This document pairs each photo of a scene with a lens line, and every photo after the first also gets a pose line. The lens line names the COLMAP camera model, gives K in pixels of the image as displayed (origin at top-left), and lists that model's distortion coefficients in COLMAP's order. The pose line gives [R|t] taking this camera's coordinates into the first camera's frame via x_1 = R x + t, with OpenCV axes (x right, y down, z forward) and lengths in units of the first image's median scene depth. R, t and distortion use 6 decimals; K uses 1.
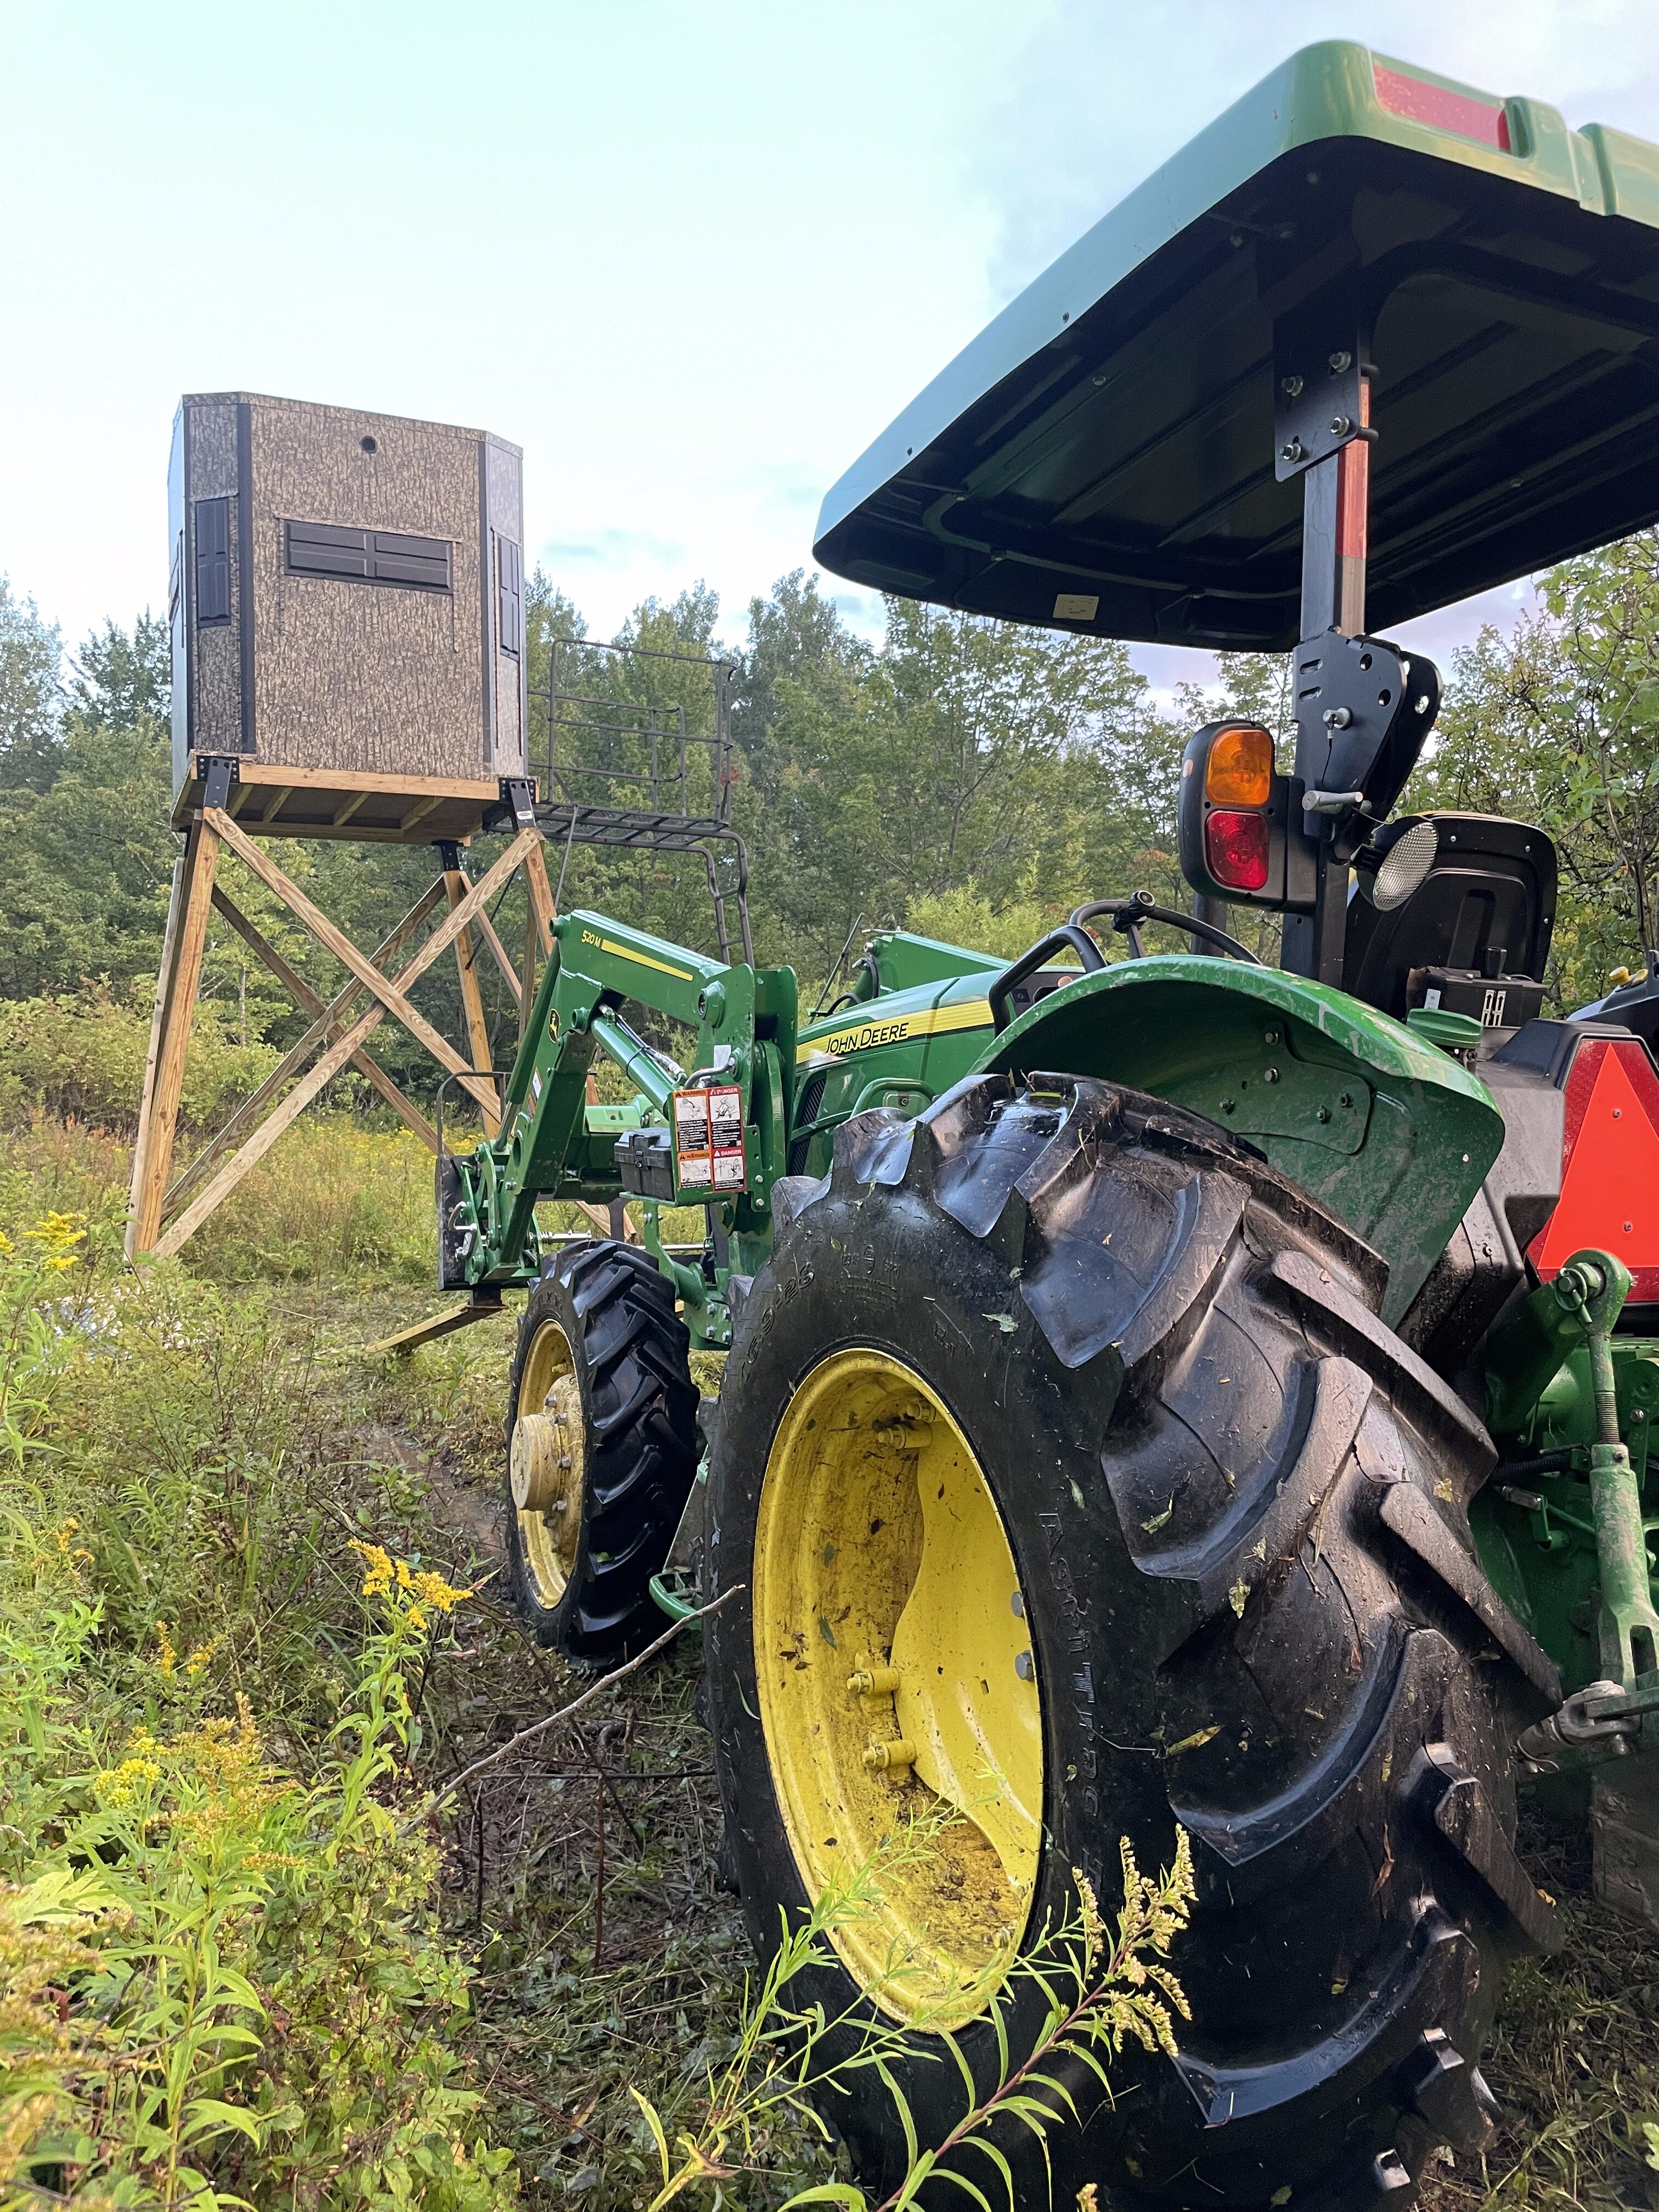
lens RADIAL K [[1703.1, 0, 824.4], [0, 1703.1, 1111.5], [0, 0, 1]] dist [0.042646, -0.081717]
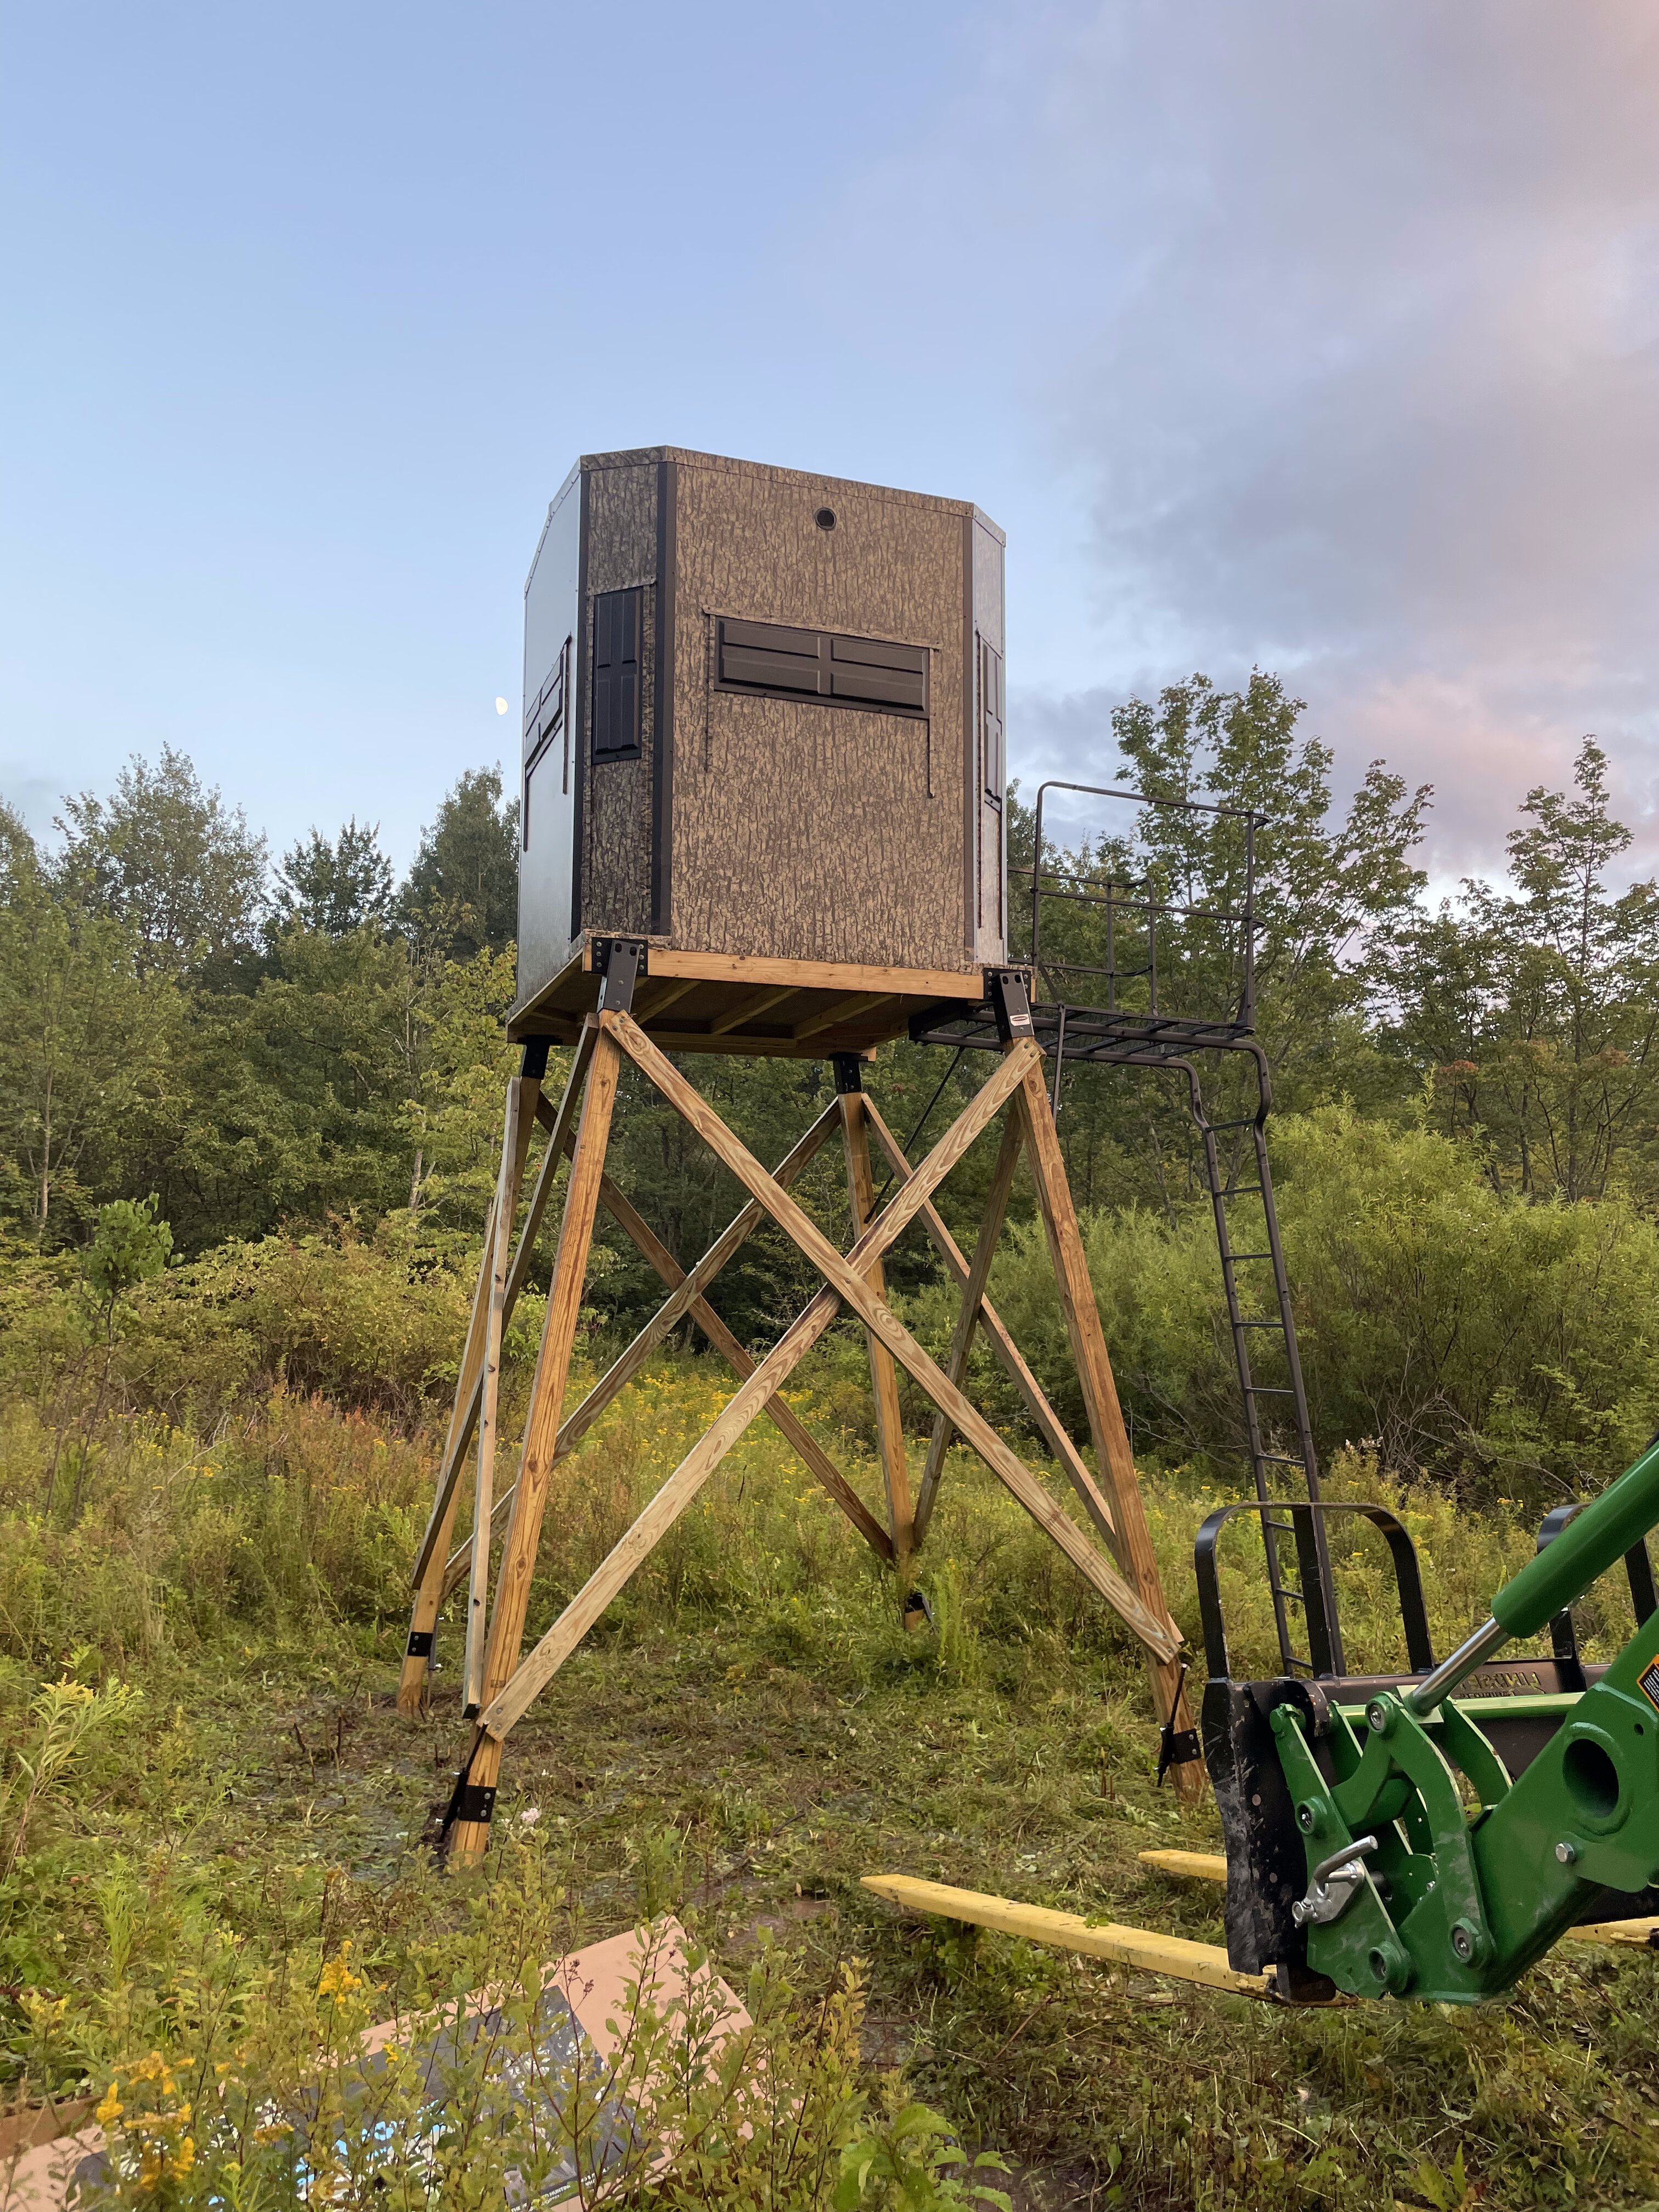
lens RADIAL K [[1703.1, 0, 827.3], [0, 1703.1, 1100.5], [0, 0, 1]] dist [0.042646, -0.081717]
pose [[0.996584, 0.004446, -0.082464, -0.197666], [-0.014770, 0.992045, -0.125011, -0.051728], [0.081252, 0.125802, 0.988722, 0.302219]]
